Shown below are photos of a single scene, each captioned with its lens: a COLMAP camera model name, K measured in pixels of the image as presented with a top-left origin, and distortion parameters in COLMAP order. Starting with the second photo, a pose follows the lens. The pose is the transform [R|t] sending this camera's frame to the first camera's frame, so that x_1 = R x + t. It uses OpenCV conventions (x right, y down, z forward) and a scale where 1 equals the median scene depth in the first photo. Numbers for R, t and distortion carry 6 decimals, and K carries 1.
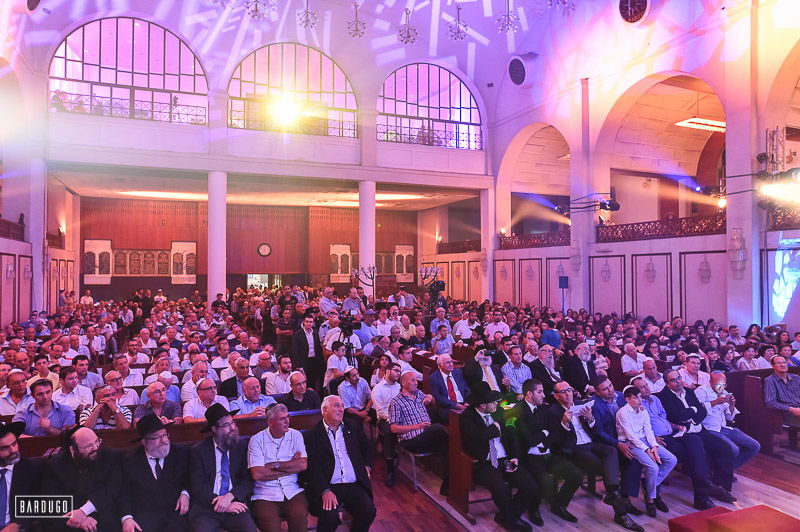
lens RADIAL K [[548.3, 0, 401.3], [0, 548.3, 263.1], [0, 0, 1]] dist [-0.059411, 0.054925]
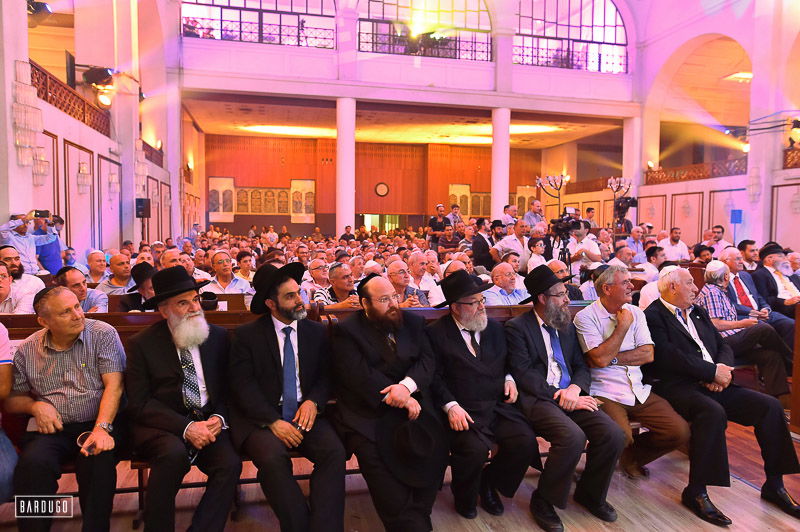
lens RADIAL K [[548.3, 0, 401.3], [0, 548.3, 263.1], [0, 0, 1]] dist [-0.059411, 0.054925]
pose [[0.987758, 0.018934, -0.154843, -0.091745], [-0.007255, 0.997108, 0.075649, 0.045999], [0.155827, -0.073600, 0.985039, 0.059209]]
